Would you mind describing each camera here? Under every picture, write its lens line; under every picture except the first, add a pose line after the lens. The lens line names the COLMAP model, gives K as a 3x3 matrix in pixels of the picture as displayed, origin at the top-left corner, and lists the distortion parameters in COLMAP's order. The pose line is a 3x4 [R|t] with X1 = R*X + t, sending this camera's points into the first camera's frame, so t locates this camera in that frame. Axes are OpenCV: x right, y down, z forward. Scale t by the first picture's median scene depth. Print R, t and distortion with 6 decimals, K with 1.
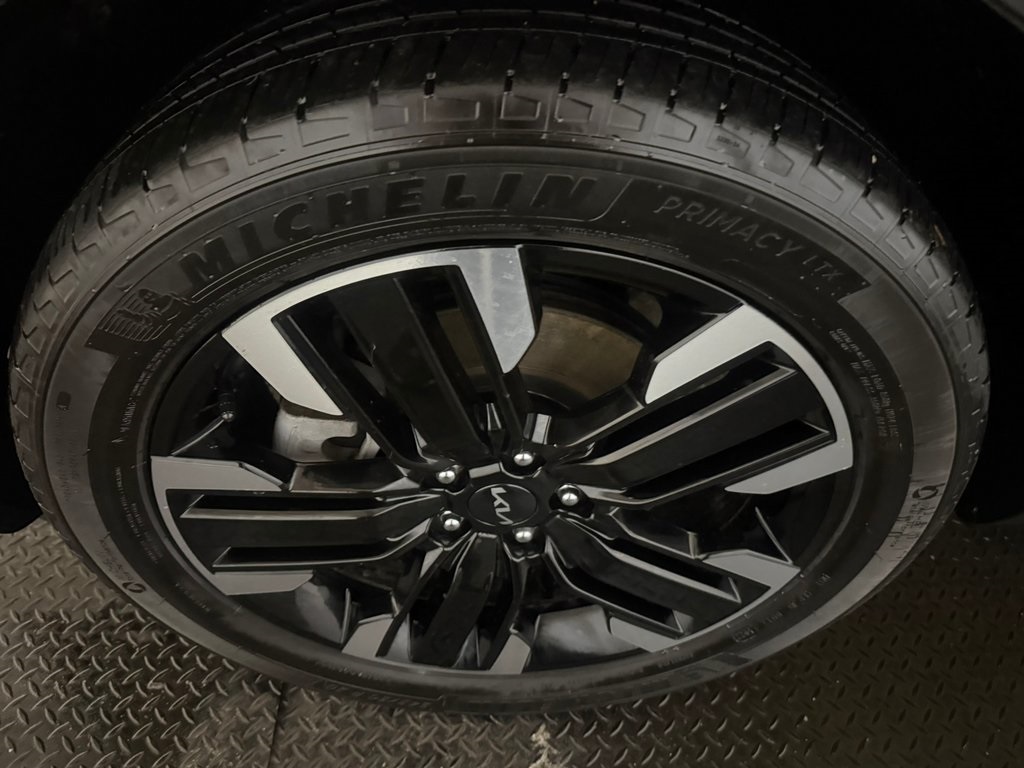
lens RADIAL K [[692.2, 0, 513.3], [0, 692.2, 385.7], [0, 0, 1]] dist [0.054839, -0.062876]
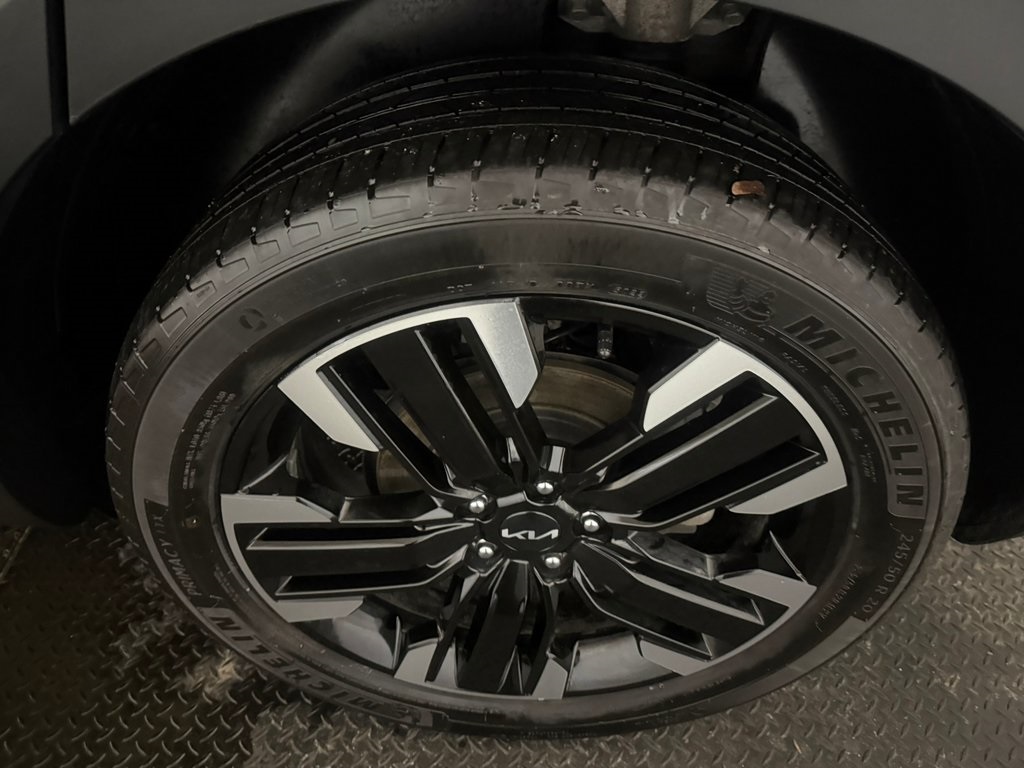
lens RADIAL K [[692.2, 0, 513.3], [0, 692.2, 385.7], [0, 0, 1]] dist [0.054839, -0.062876]
pose [[0.995254, -0.038353, -0.089433, 0.064437], [0.032491, 0.997283, -0.066109, 0.014096], [0.091726, 0.062889, 0.993796, -0.099017]]
